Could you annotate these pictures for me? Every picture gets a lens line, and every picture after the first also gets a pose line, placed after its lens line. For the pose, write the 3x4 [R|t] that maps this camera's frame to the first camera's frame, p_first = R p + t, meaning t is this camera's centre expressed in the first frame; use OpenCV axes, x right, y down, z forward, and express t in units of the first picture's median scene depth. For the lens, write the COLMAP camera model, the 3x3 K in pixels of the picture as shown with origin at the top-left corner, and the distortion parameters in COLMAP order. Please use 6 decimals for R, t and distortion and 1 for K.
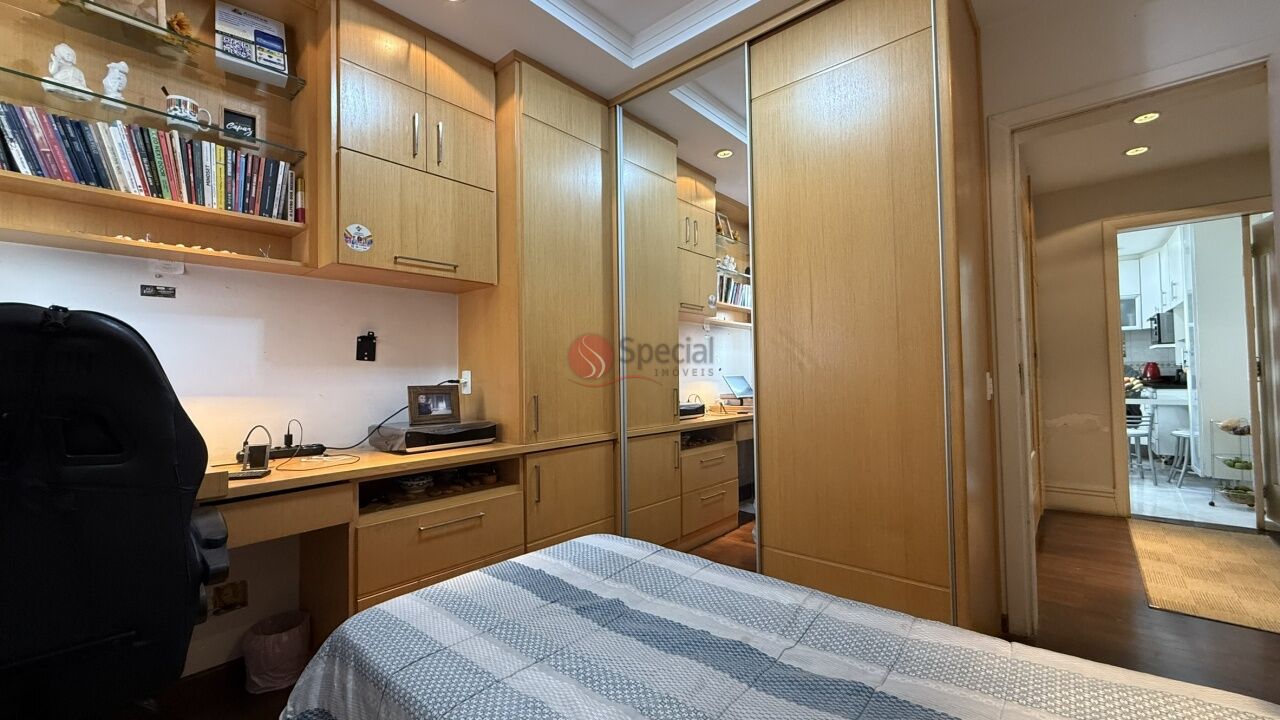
lens RADIAL K [[509.9, 0, 636.2], [0, 509.9, 360.9], [0, 0, 1]] dist [-0.000899, 0.000259]
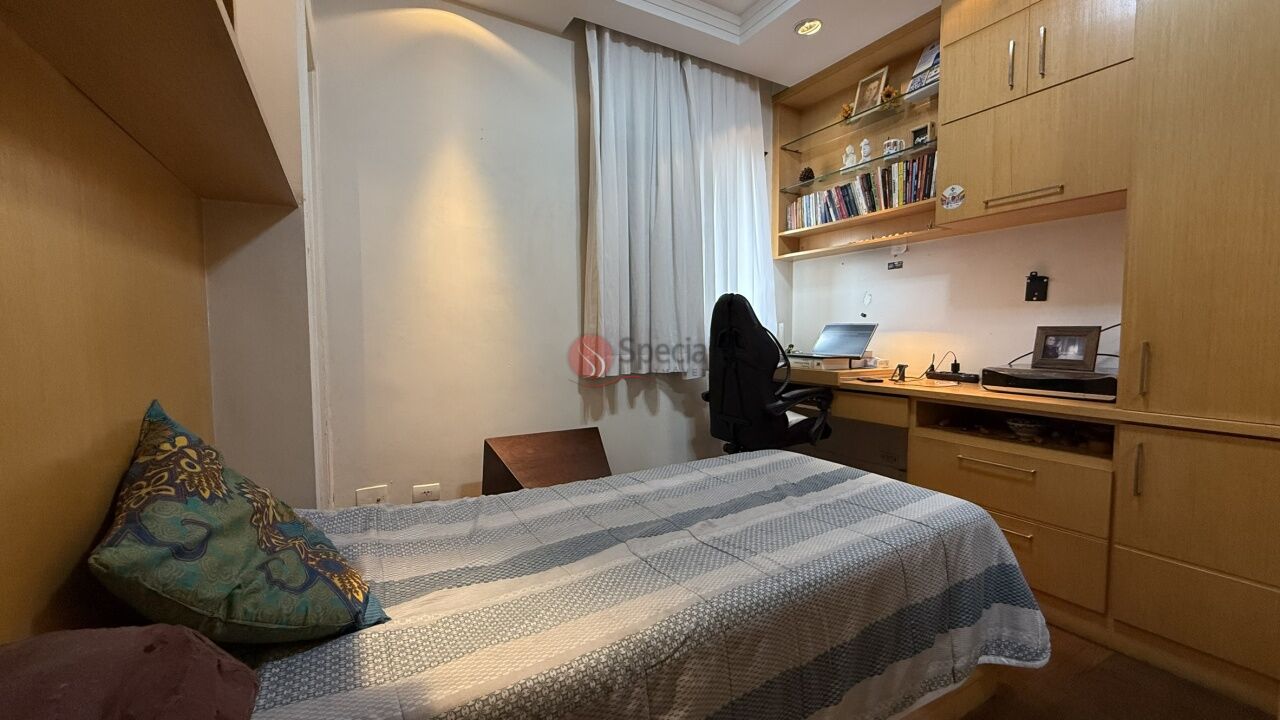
lens RADIAL K [[509.9, 0, 636.2], [0, 509.9, 360.9], [0, 0, 1]] dist [-0.000899, 0.000259]
pose [[-0.333524, 0.073192, -0.939896, 0.820351], [0.034674, 0.997259, 0.065355, 0.029305], [0.942104, -0.010793, -0.335148, 0.712469]]
